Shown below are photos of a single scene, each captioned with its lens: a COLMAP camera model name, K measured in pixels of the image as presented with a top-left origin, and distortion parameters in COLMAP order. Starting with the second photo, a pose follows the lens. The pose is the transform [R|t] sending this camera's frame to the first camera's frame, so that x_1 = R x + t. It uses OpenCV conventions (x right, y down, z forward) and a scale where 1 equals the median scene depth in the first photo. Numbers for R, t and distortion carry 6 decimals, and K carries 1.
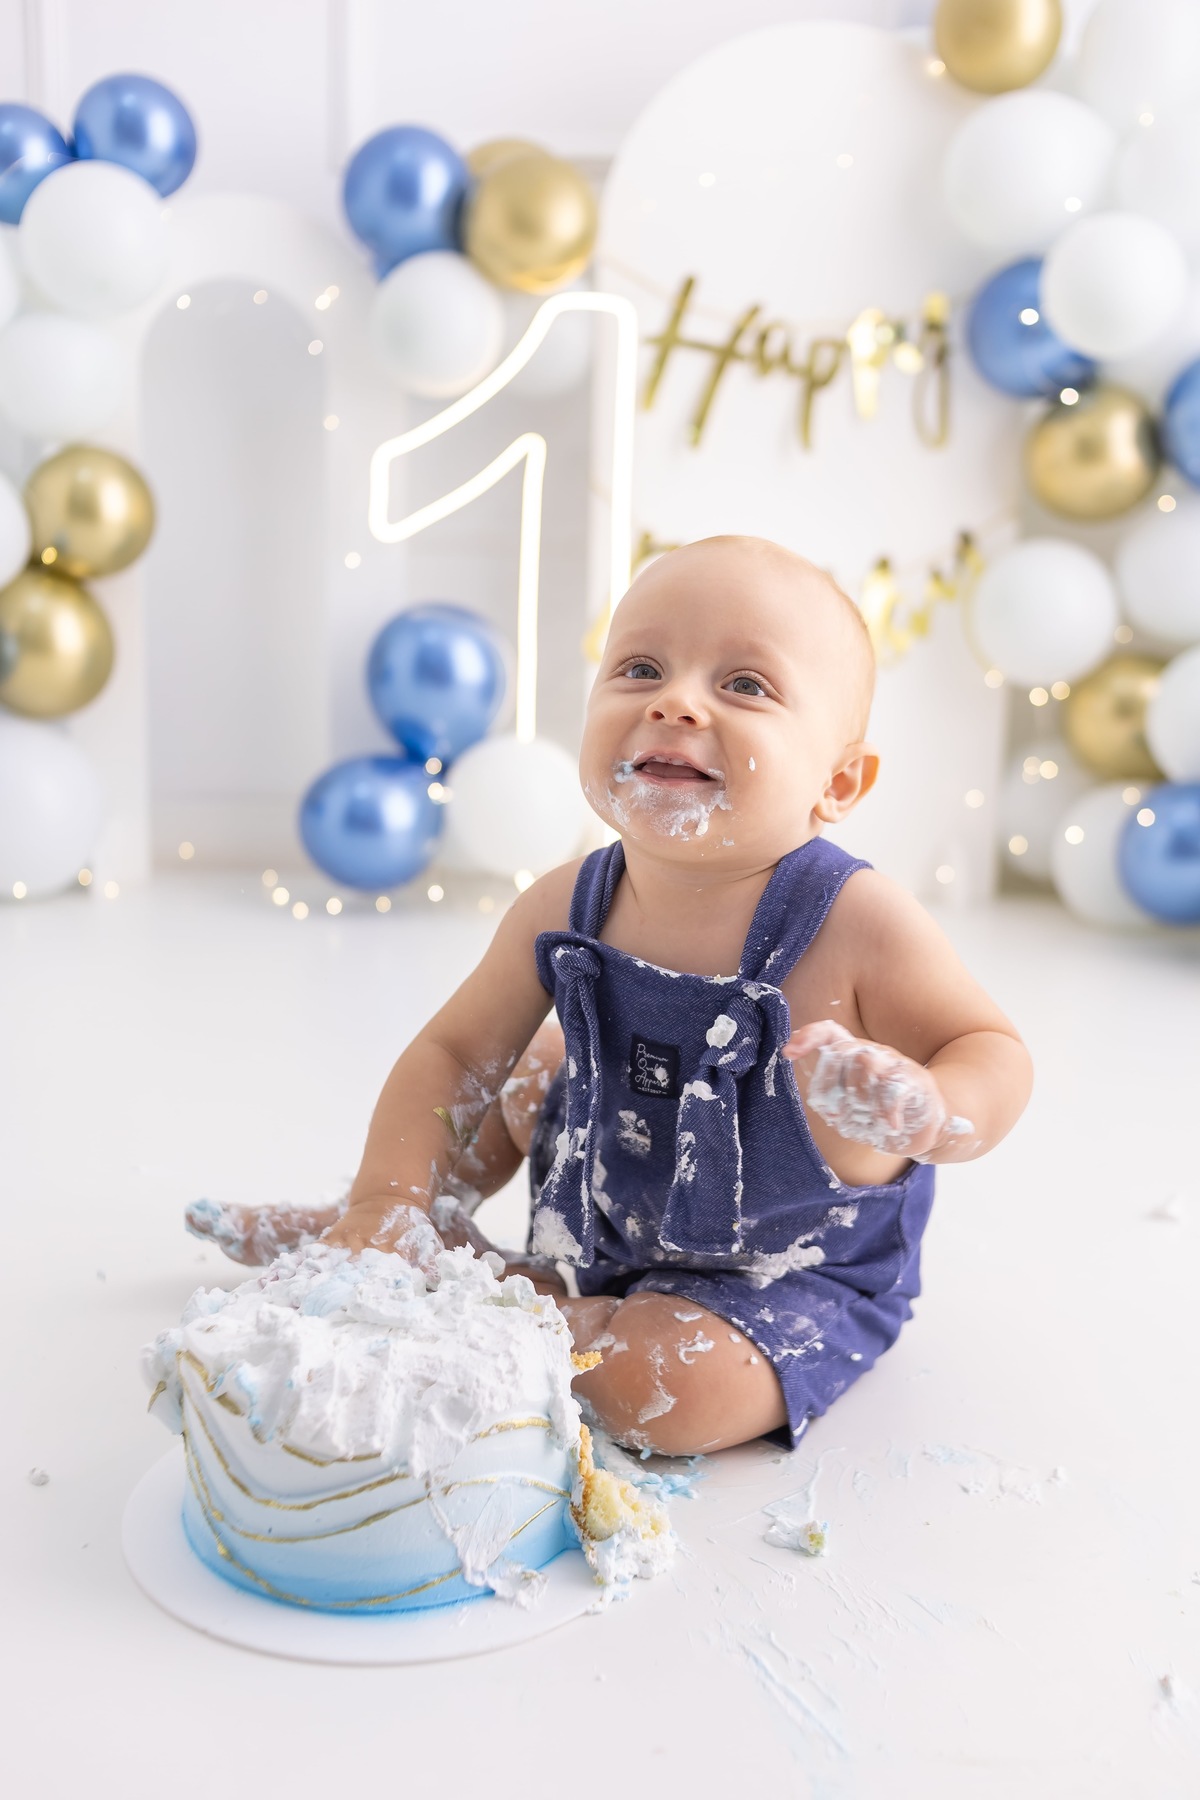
lens RADIAL K [[1883.0, 0, 600.0], [0, 1883.0, 900.0], [0, 0, 1]] dist [-0.082821, 0.041359]
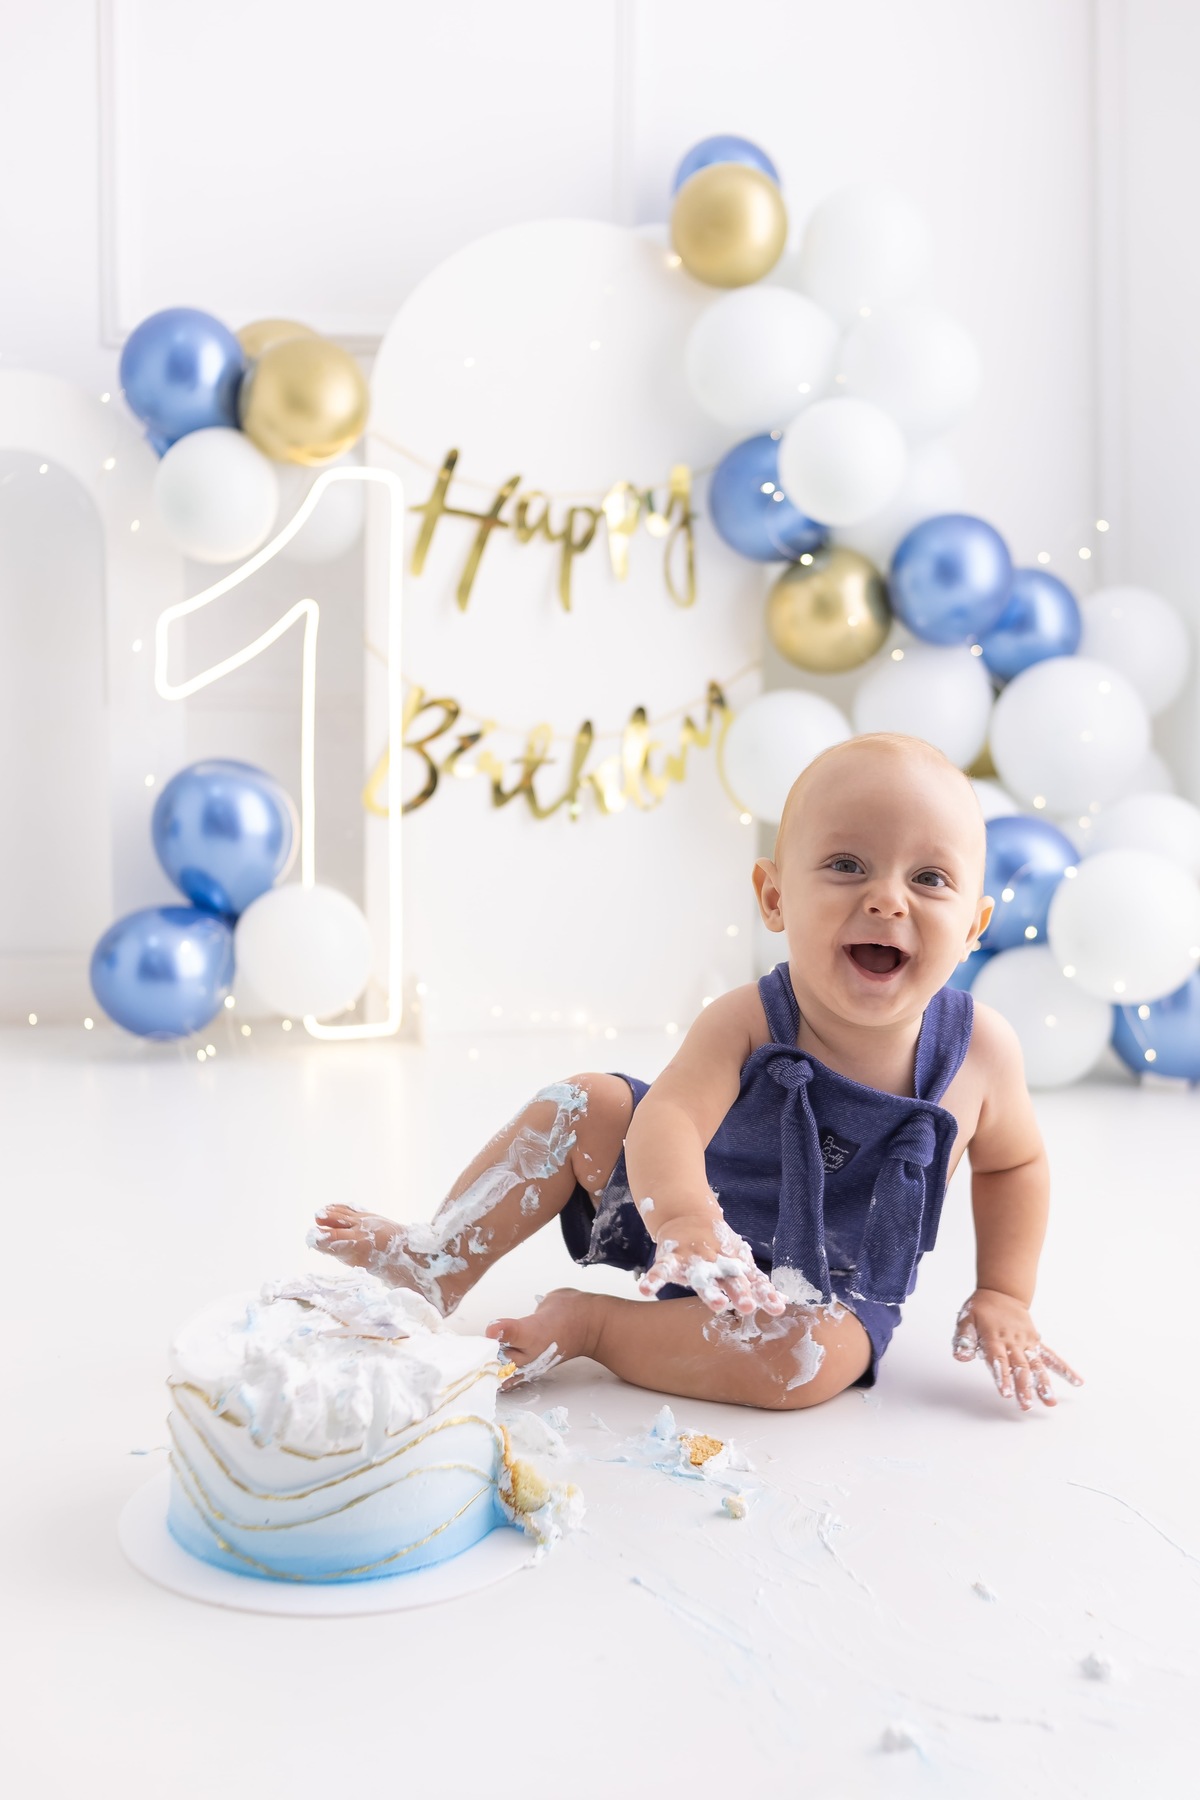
lens RADIAL K [[2026.8, 0, 600.0], [0, 2026.8, 900.0], [0, 0, 1]] dist [-0.076981, 0.034327]
pose [[0.988056, -0.028464, 0.151443, -0.053198], [0.040214, 0.996365, -0.075099, 0.013060], [-0.148755, 0.080292, 0.985609, -0.135545]]
